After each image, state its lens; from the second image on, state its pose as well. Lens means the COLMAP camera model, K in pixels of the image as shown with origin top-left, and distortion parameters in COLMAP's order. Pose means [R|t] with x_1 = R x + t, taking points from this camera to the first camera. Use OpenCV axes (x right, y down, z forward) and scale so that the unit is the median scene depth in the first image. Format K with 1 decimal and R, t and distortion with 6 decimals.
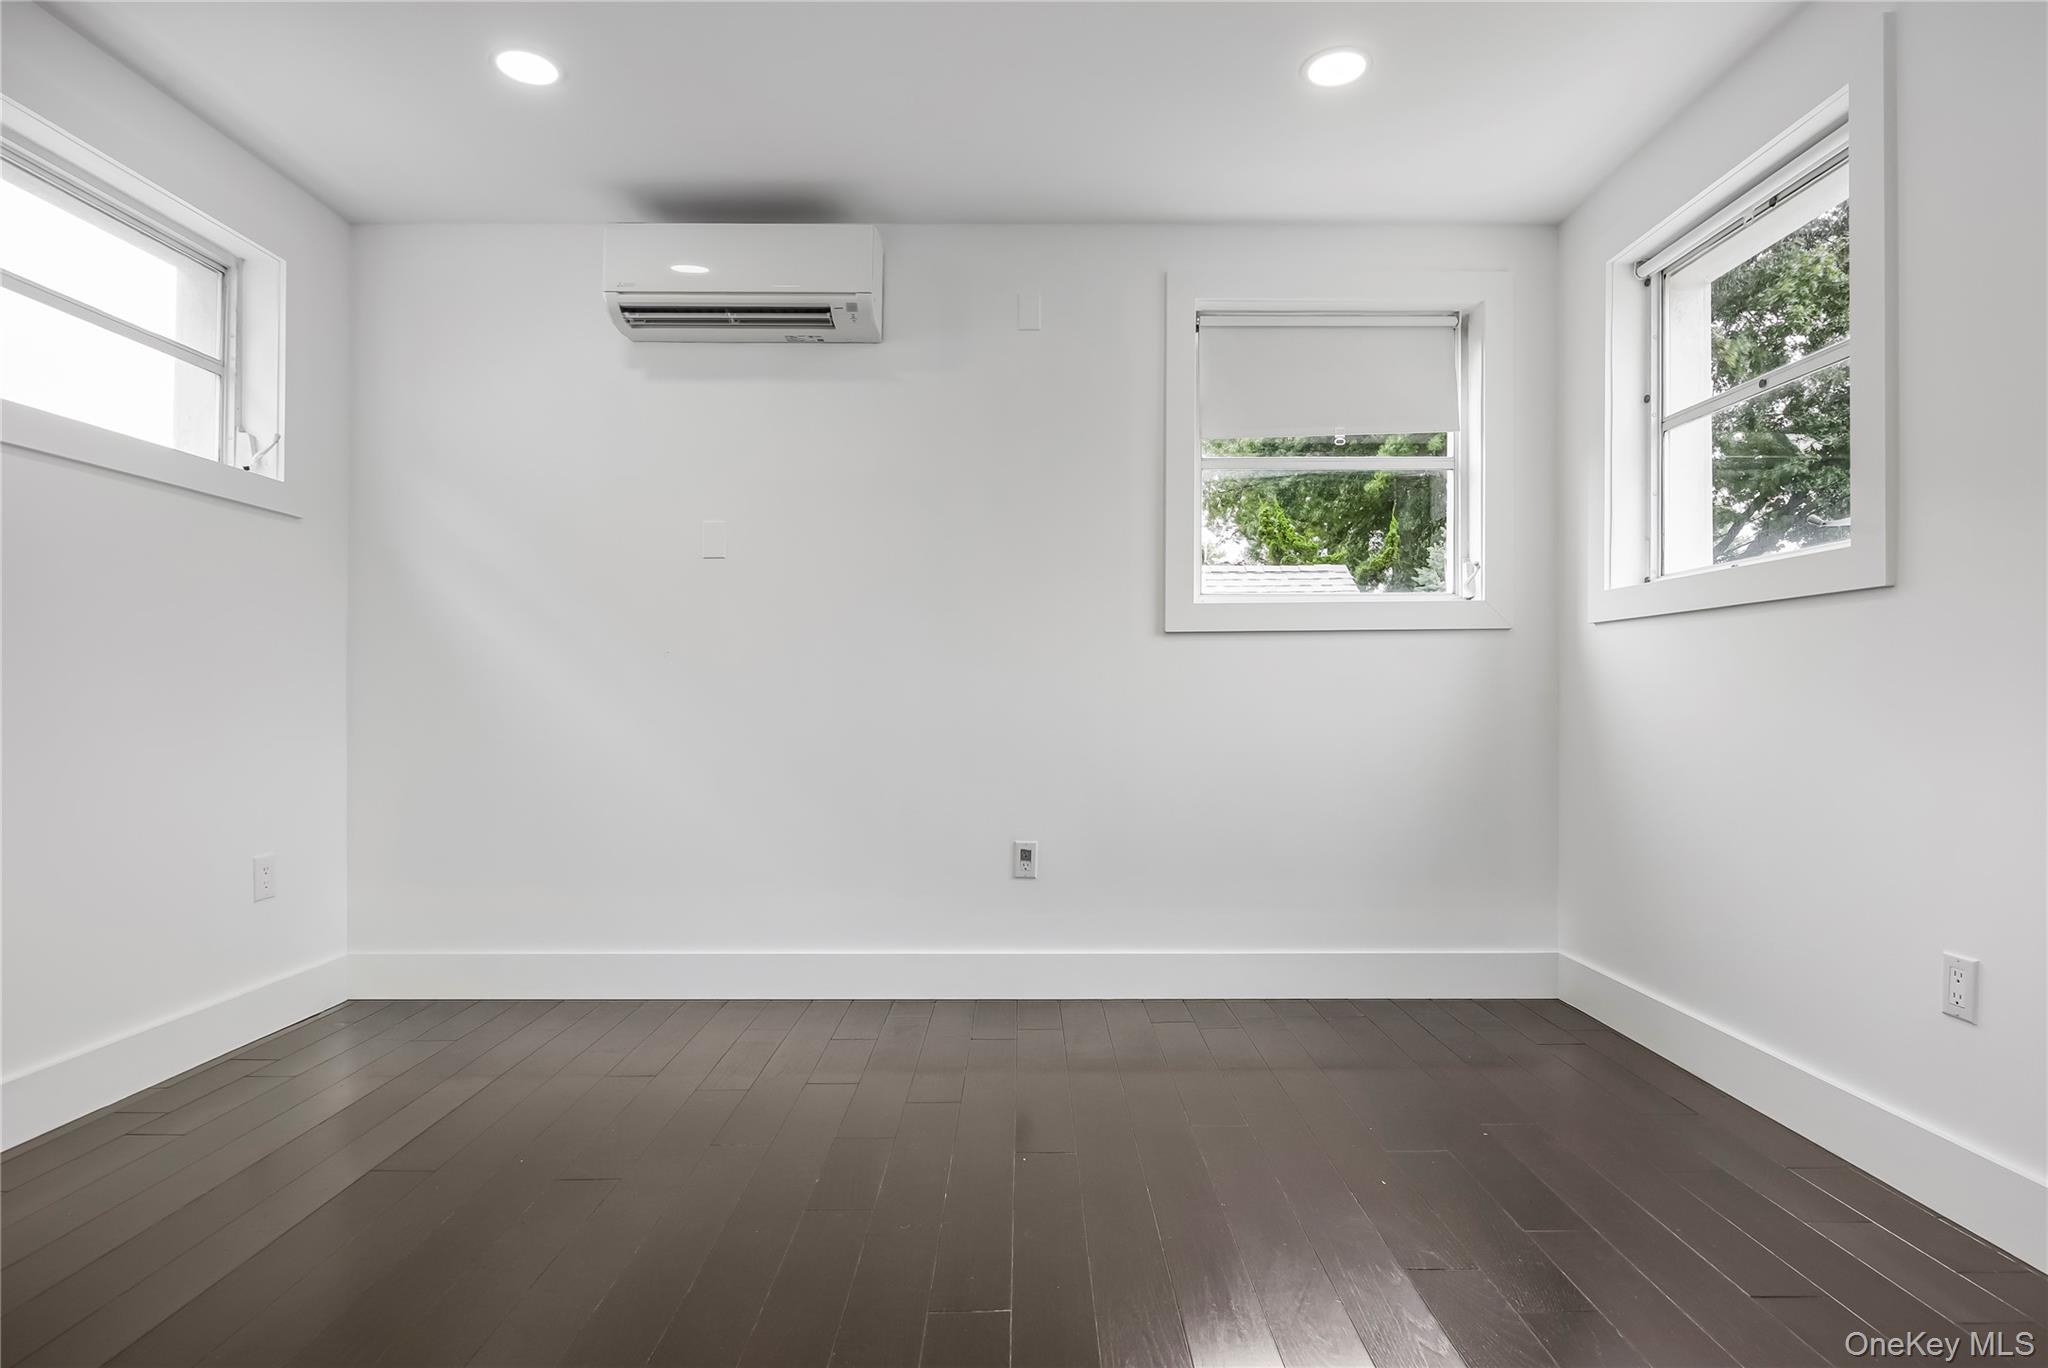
lens RADIAL K [[1111.9, 0, 1020.6], [0, 1111.9, 687.1], [0, 0, 1]] dist [-0.004656, 0.006530]
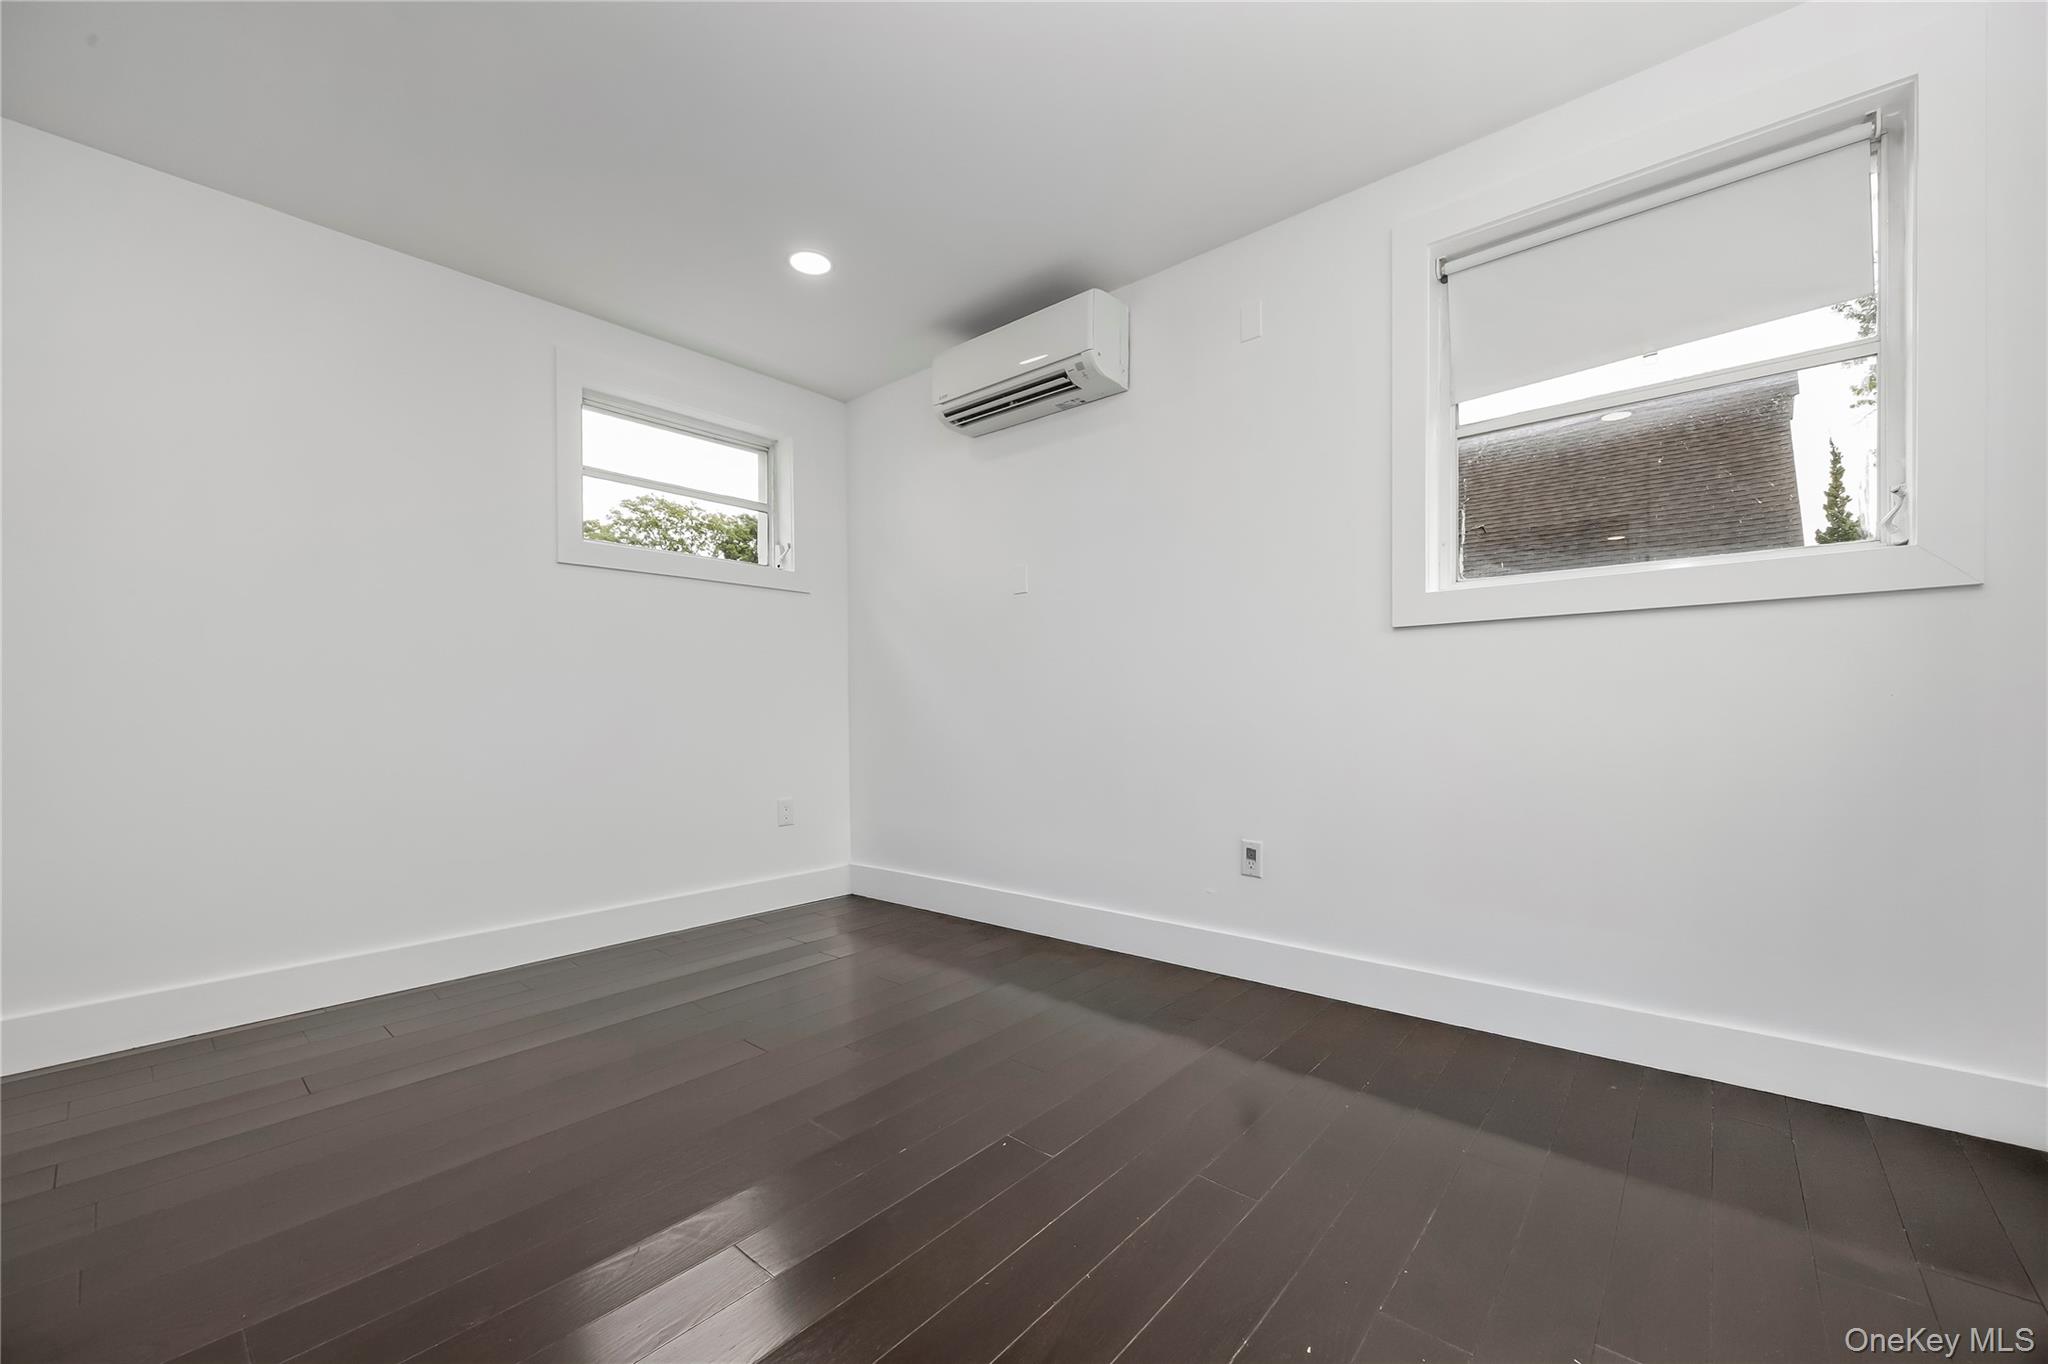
lens RADIAL K [[795.8, 0, 1063.9], [0, 795.8, 696.1], [0, 0, 1]] dist [0.003122, -0.000204]
pose [[0.750353, -0.009327, -0.660971, 0.379348], [0.014708, 0.999888, 0.002588, 0.001325], [0.660873, -0.011664, 0.750407, 0.354429]]
